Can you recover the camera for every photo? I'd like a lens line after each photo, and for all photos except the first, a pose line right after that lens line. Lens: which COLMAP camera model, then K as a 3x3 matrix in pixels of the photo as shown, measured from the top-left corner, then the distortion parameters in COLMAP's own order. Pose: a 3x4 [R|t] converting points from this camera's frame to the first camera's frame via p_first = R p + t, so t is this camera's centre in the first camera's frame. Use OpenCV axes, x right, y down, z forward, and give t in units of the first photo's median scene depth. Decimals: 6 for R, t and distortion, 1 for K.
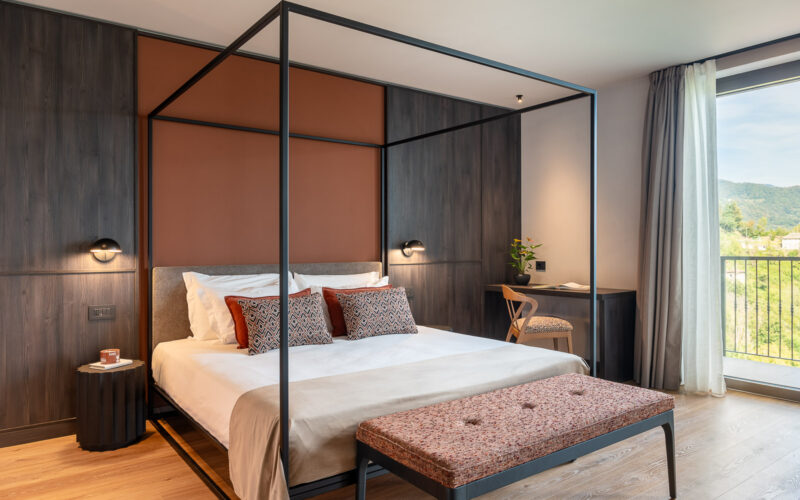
lens RADIAL K [[541.5, 0, 400.0], [0, 541.5, 250.0], [0, 0, 1]] dist [0.002018, 0.000200]
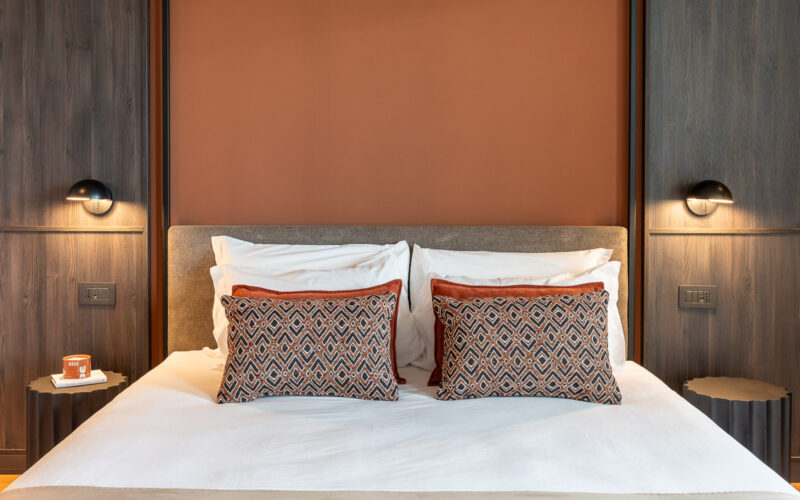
lens RADIAL K [[882.2, 0, 399.1], [0, 882.2, 185.6], [0, 0, 1]] dist [-0.008560, 0.008655]
pose [[0.788761, 0.018344, -0.614426, 0.353653], [-0.007480, 0.999767, 0.020246, -0.035213], [0.614655, -0.011374, 0.788714, 0.378793]]
